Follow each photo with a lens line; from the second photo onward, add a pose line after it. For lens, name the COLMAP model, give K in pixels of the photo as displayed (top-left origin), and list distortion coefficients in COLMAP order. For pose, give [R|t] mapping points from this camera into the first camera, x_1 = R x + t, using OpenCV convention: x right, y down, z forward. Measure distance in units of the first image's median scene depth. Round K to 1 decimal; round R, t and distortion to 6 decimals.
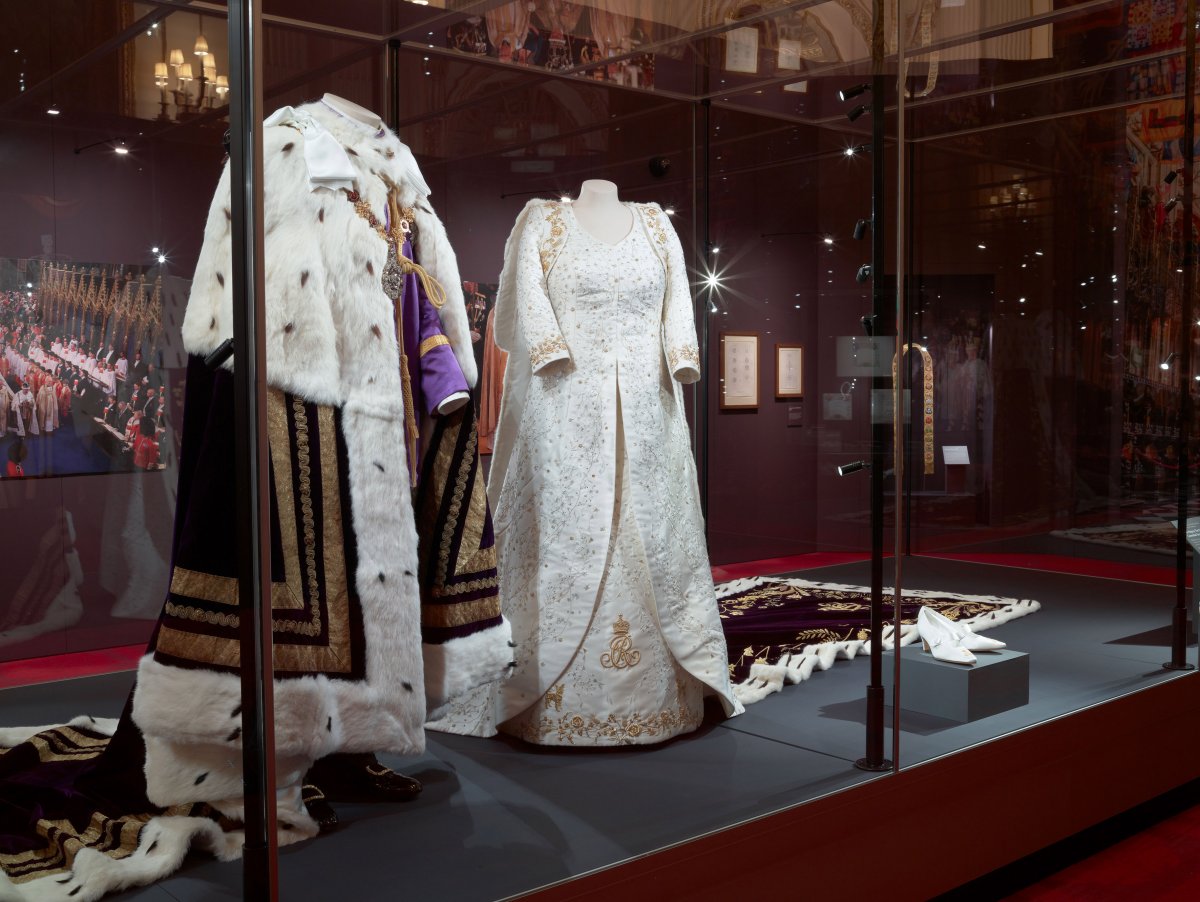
lens RADIAL K [[1286.7, 0, 600.0], [0, 1286.7, 451.0], [0, 0, 1]] dist [-0.078438, 0.141734]
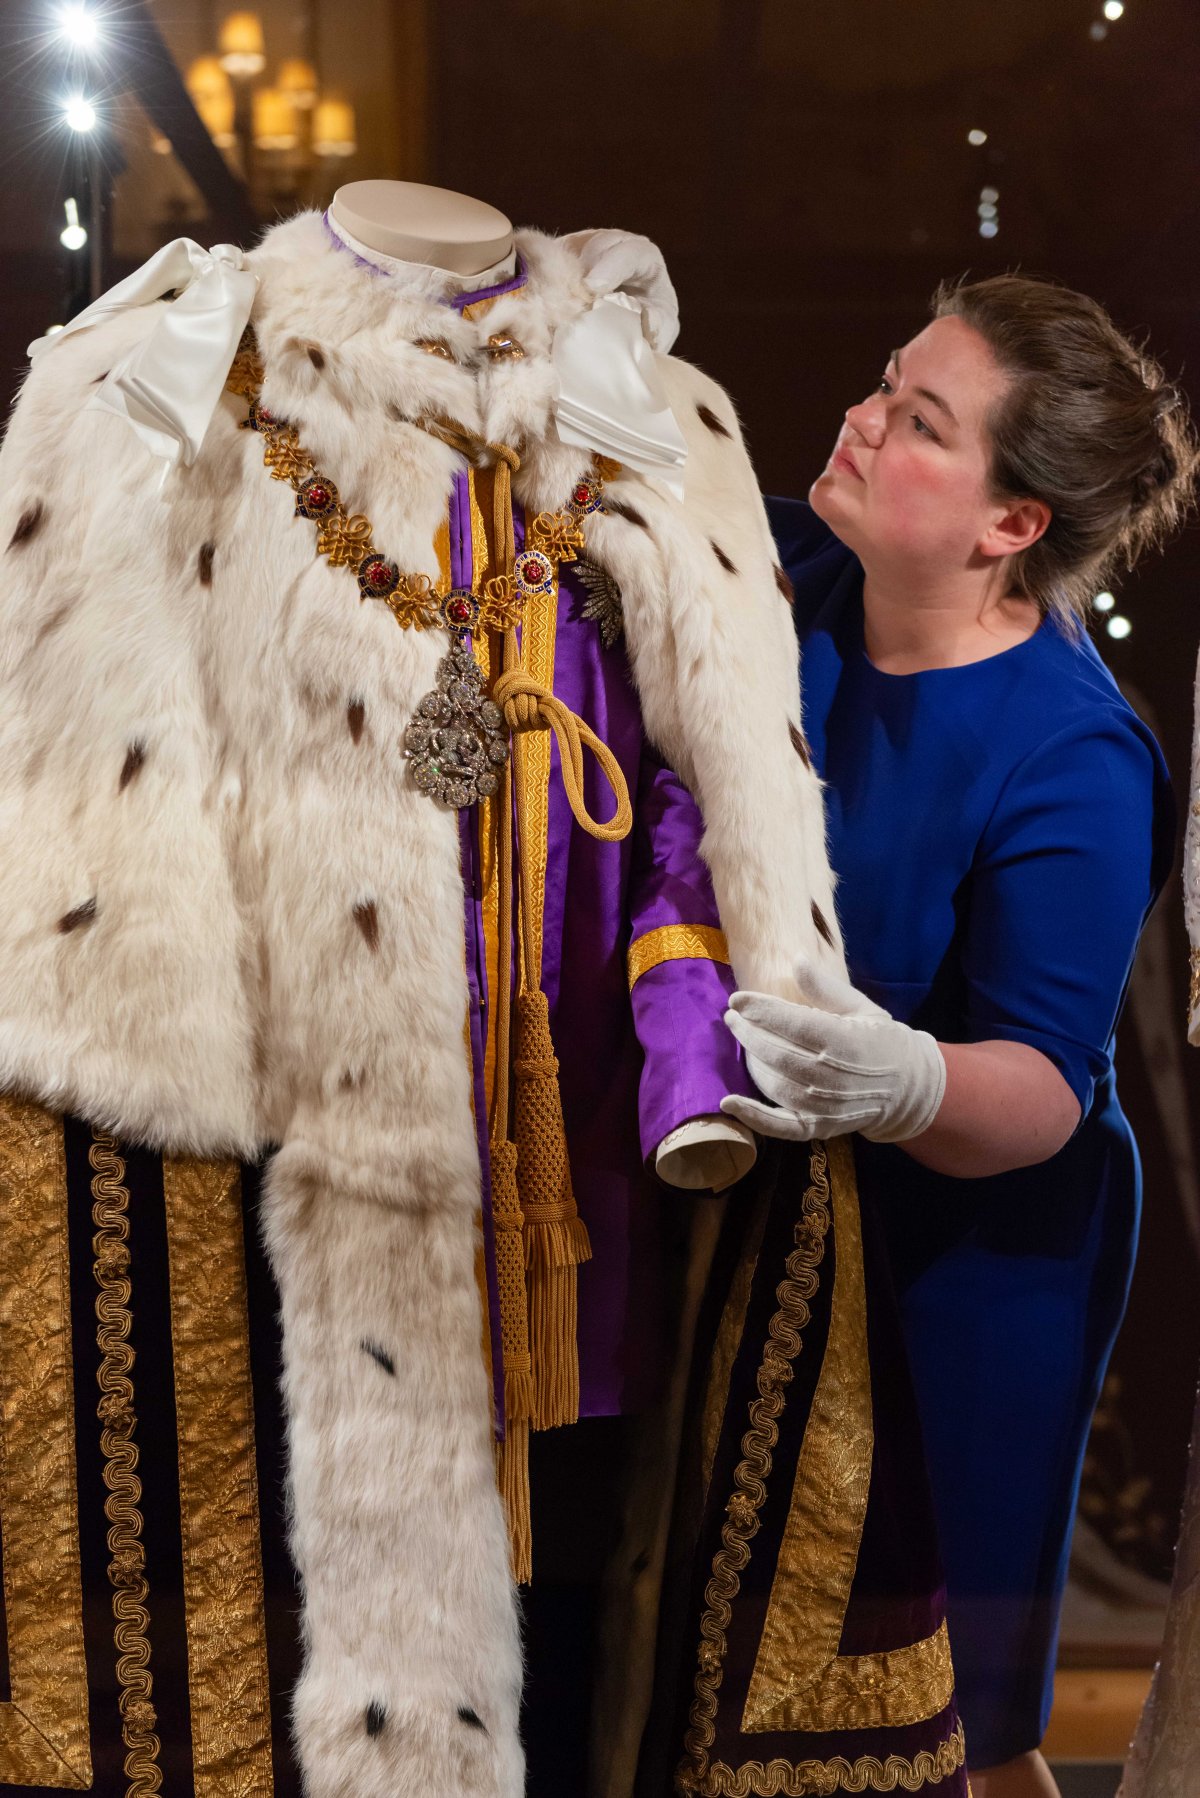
lens RADIAL K [[3399.0, 0, 607.0], [0, 3399.0, 841.5], [0, 0, 1]] dist [0.008987, -0.188515]
pose [[0.753226, -0.002792, -0.657756, 0.371926], [-0.038207, 0.998117, -0.047989, -0.068048], [0.656651, 0.061278, 0.751701, 0.374035]]
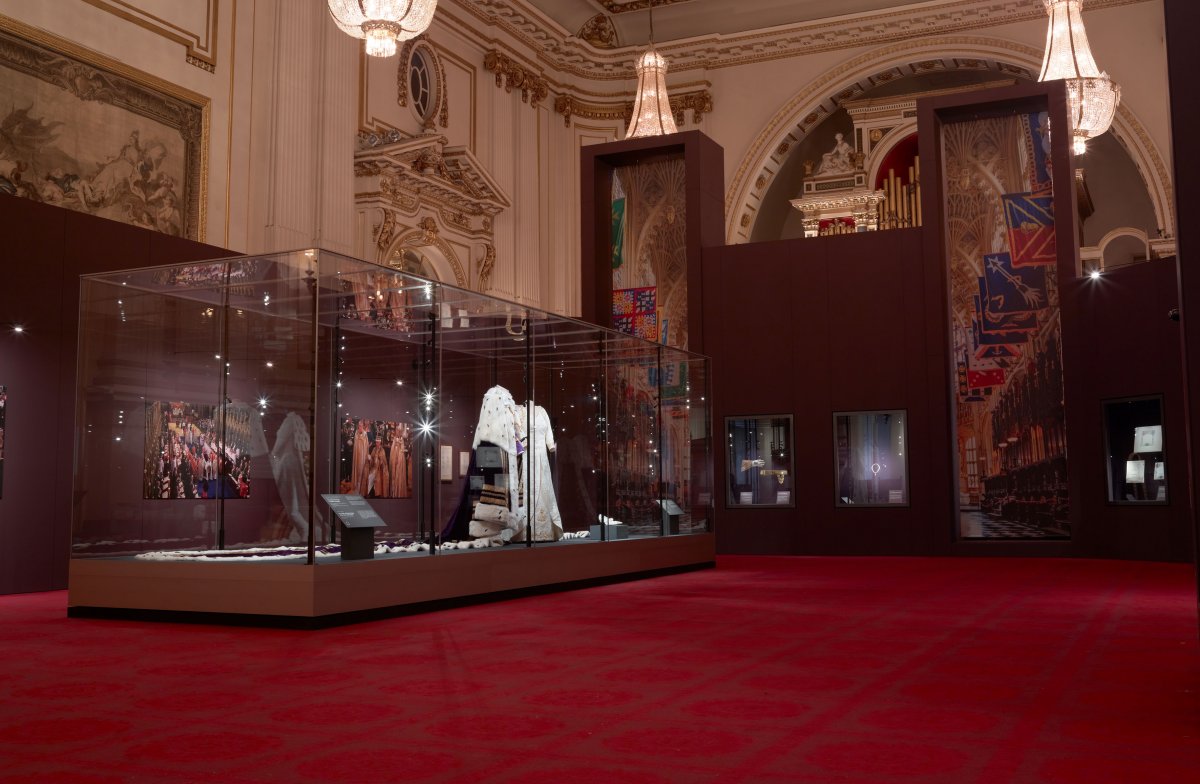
lens RADIAL K [[1249.0, 0, 600.0], [0, 1249.0, 392.0], [0, 0, 1]] dist [-0.008035, -0.001847]
pose [[0.910263, 0.032739, 0.412735, -1.589620], [0.026242, 0.990302, -0.136428, 0.336433], [-0.413198, 0.135017, 0.900576, -2.922966]]
